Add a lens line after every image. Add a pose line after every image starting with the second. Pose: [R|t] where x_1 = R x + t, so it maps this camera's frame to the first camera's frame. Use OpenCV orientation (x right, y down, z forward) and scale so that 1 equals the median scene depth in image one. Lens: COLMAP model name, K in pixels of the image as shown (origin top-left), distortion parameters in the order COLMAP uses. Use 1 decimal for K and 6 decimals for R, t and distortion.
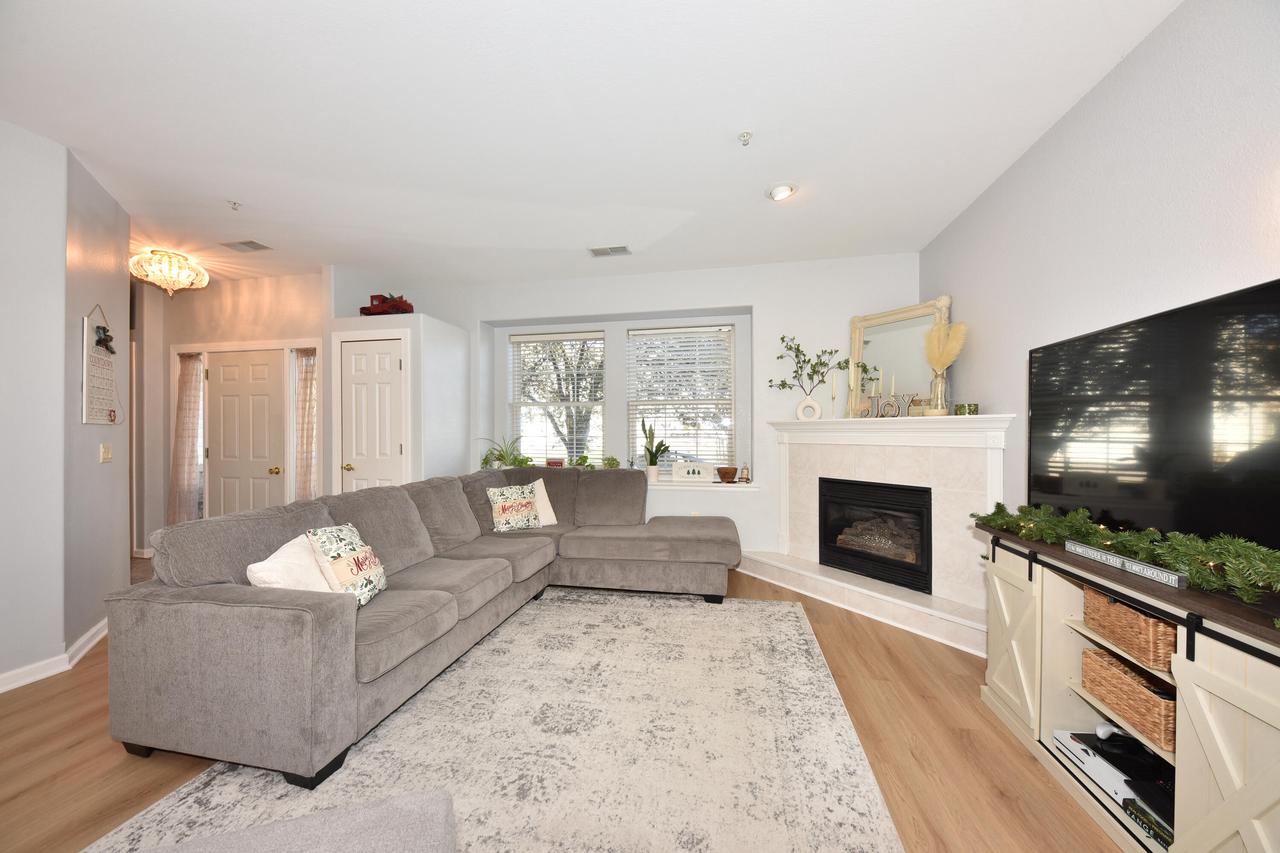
lens RADIAL K [[437.0, 0, 643.9], [0, 437.0, 435.7], [0, 0, 1]] dist [0.000602, -0.000162]
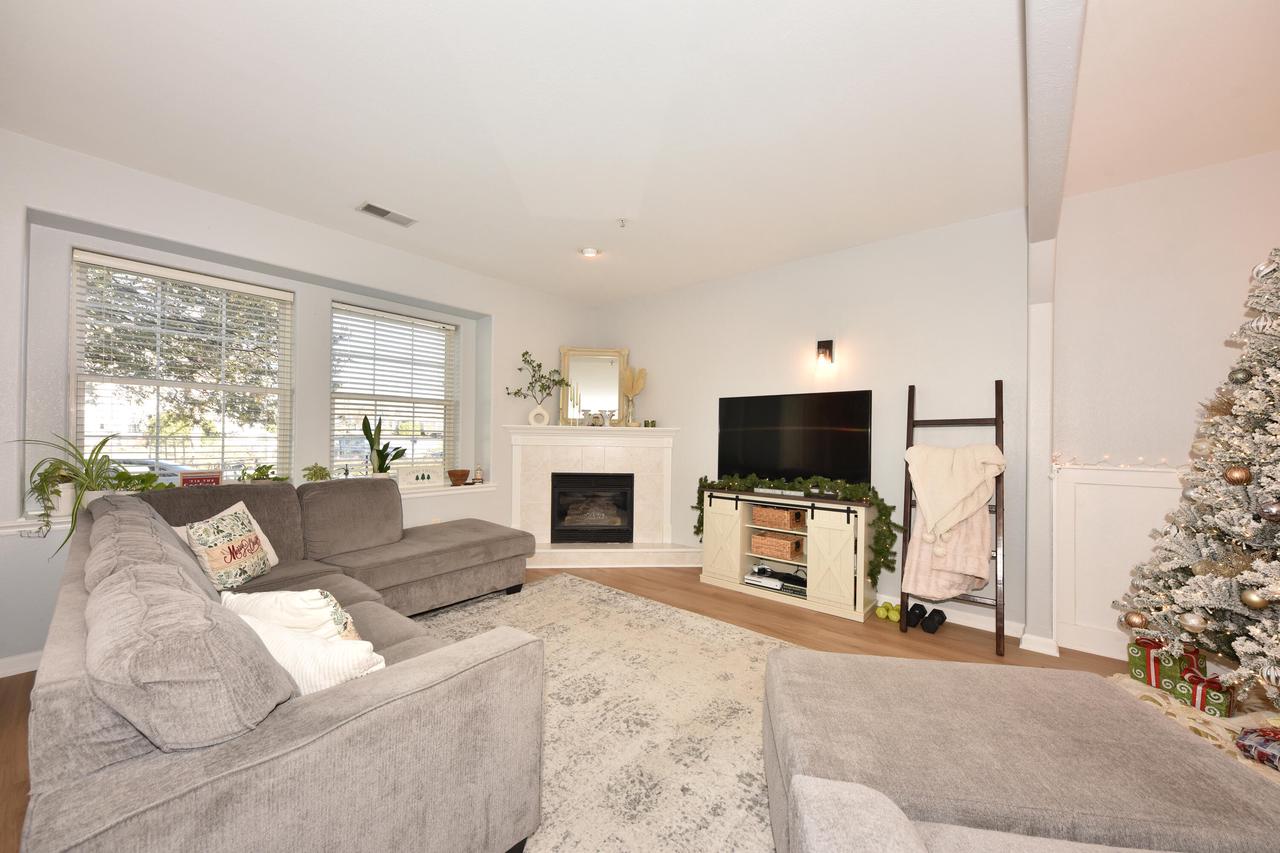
lens RADIAL K [[467.7, 0, 637.1], [0, 467.7, 436.7], [0, 0, 1]] dist [0.001000, 0.000010]
pose [[0.485369, 0.007935, 0.874273, -0.675320], [-0.012037, 0.999925, -0.002393, -0.006266], [-0.874226, -0.009362, 0.485428, 0.164948]]
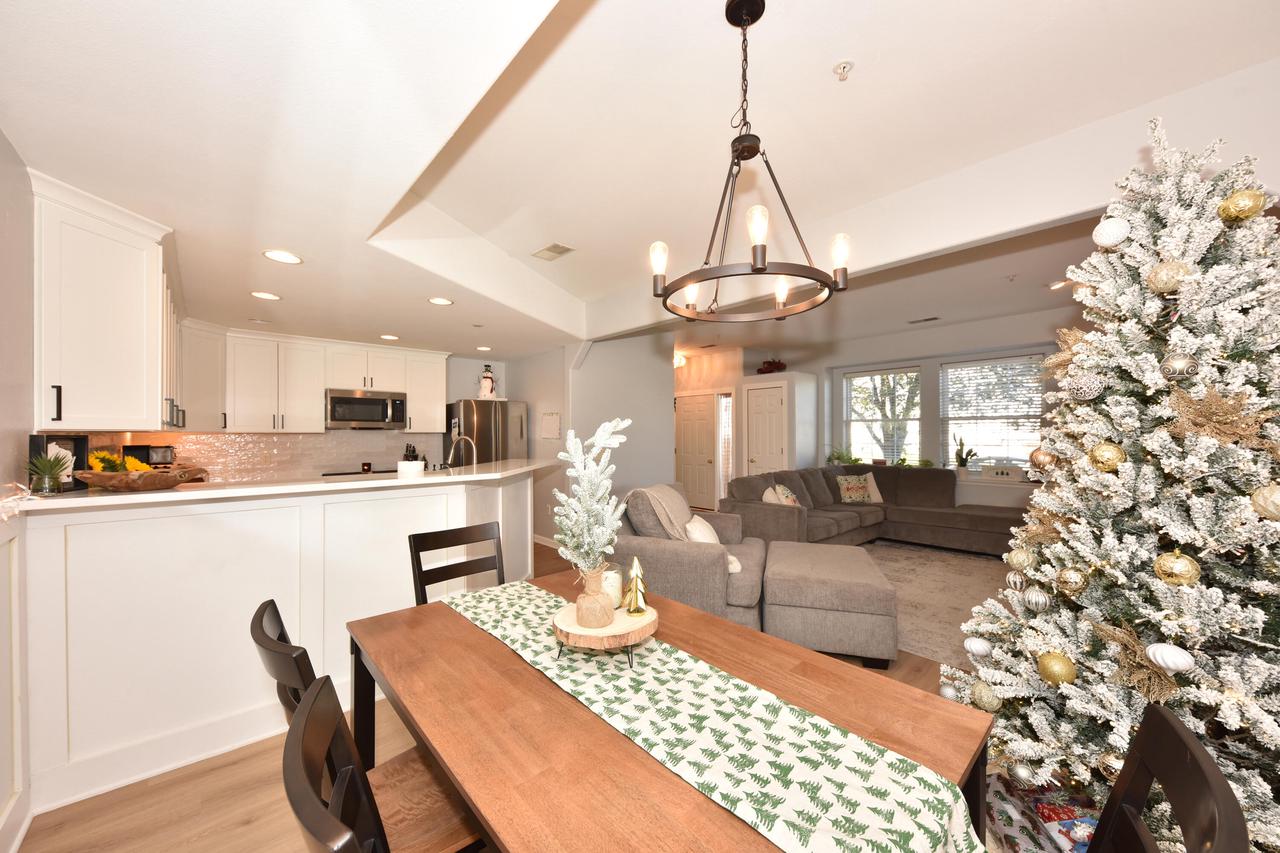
lens RADIAL K [[467.7, 0, 637.1], [0, 467.7, 436.7], [0, 0, 1]] dist [0.001000, 0.000010]
pose [[0.798089, 0.001100, -0.602538, 0.110773], [-0.000925, 0.999999, 0.000599, -0.029396], [0.602539, 0.000079, 0.798090, -0.923206]]
